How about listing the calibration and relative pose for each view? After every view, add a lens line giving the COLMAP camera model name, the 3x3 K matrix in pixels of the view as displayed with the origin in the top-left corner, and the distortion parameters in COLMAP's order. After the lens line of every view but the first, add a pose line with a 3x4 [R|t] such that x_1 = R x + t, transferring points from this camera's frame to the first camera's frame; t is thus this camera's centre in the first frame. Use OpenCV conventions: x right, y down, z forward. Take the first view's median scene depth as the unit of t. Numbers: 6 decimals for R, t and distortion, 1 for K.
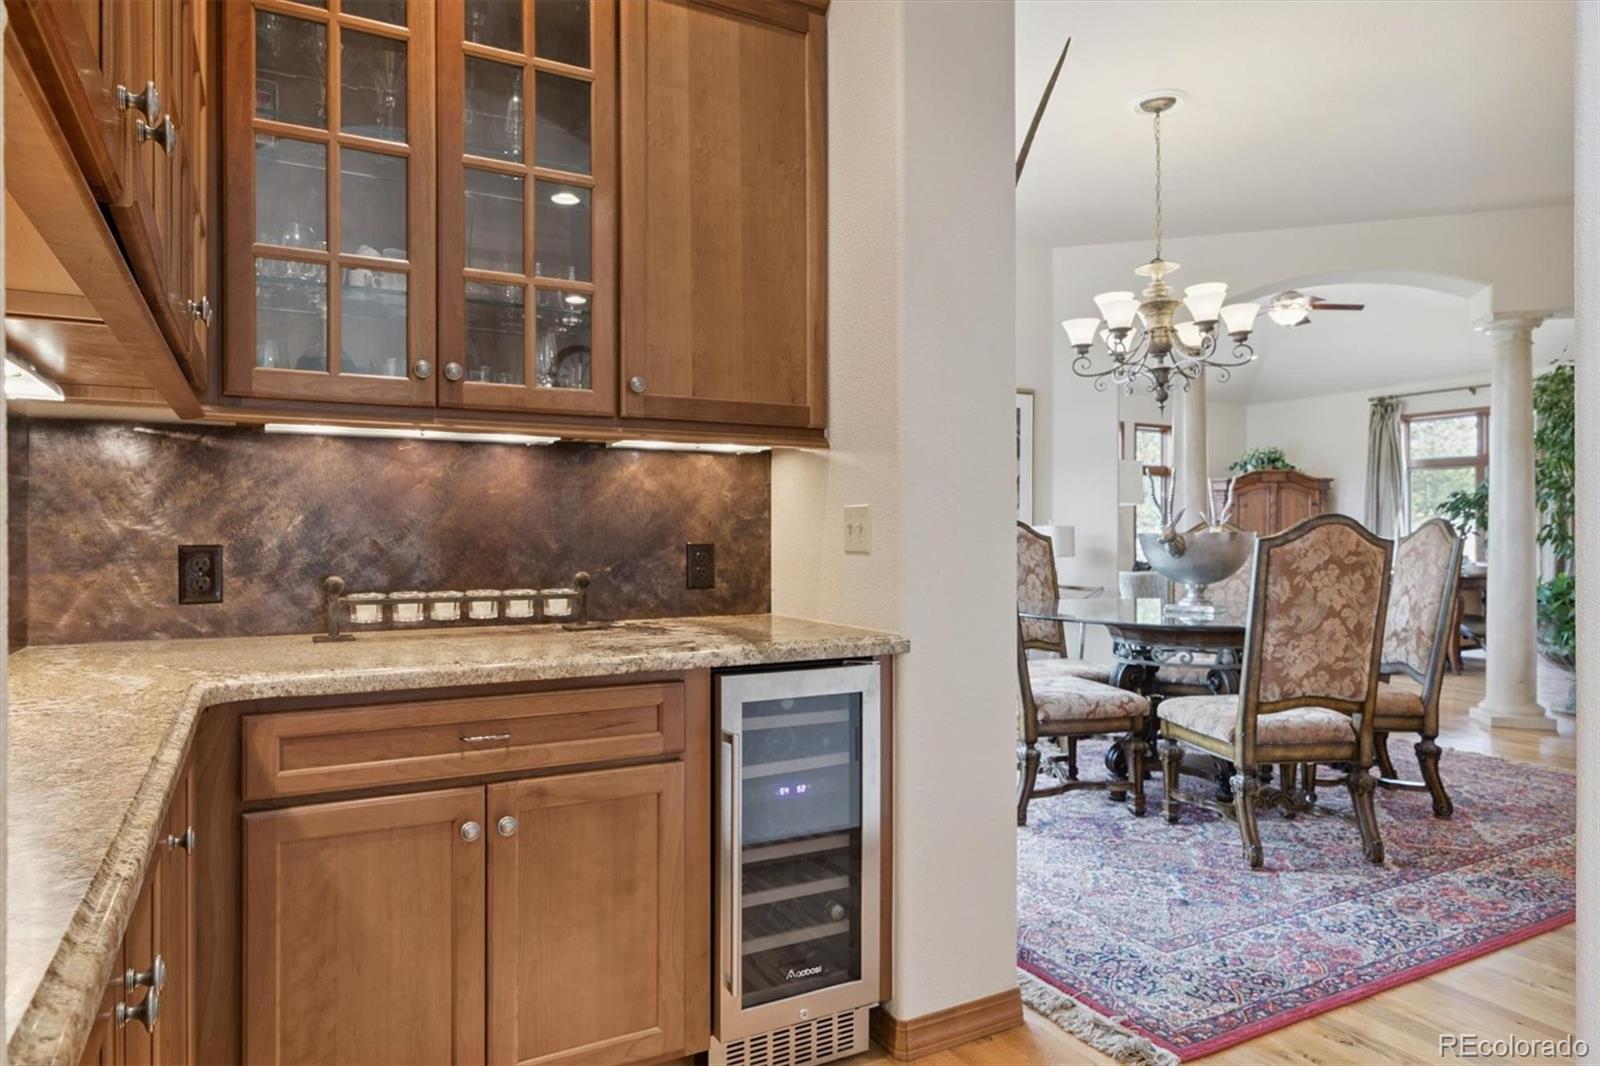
lens RADIAL K [[977.8, 0, 793.8], [0, 977.8, 524.6], [0, 0, 1]] dist [0.001781, 0.001286]
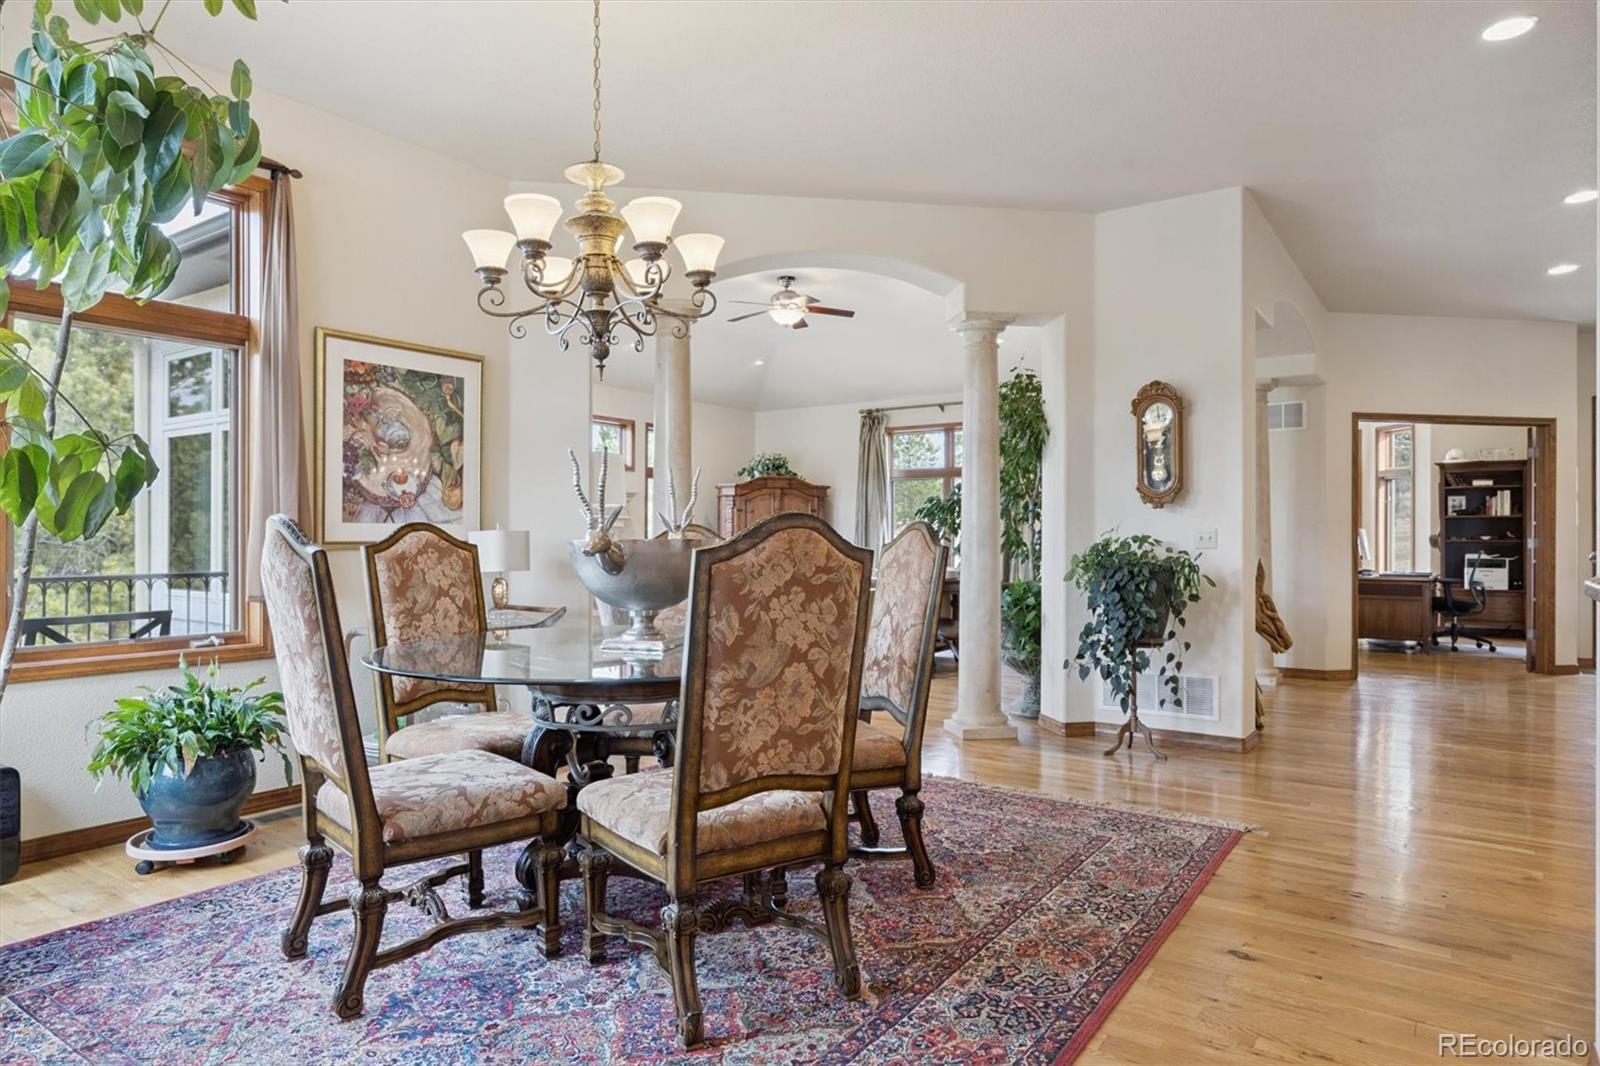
lens RADIAL K [[977.8, 0, 793.8], [0, 977.8, 524.6], [0, 0, 1]] dist [0.001781, 0.001286]
pose [[0.895592, 0.005689, 0.444839, 0.203688], [-0.003093, 0.999974, -0.006563, 0.001482], [-0.444865, 0.004502, 0.895586, 0.322018]]
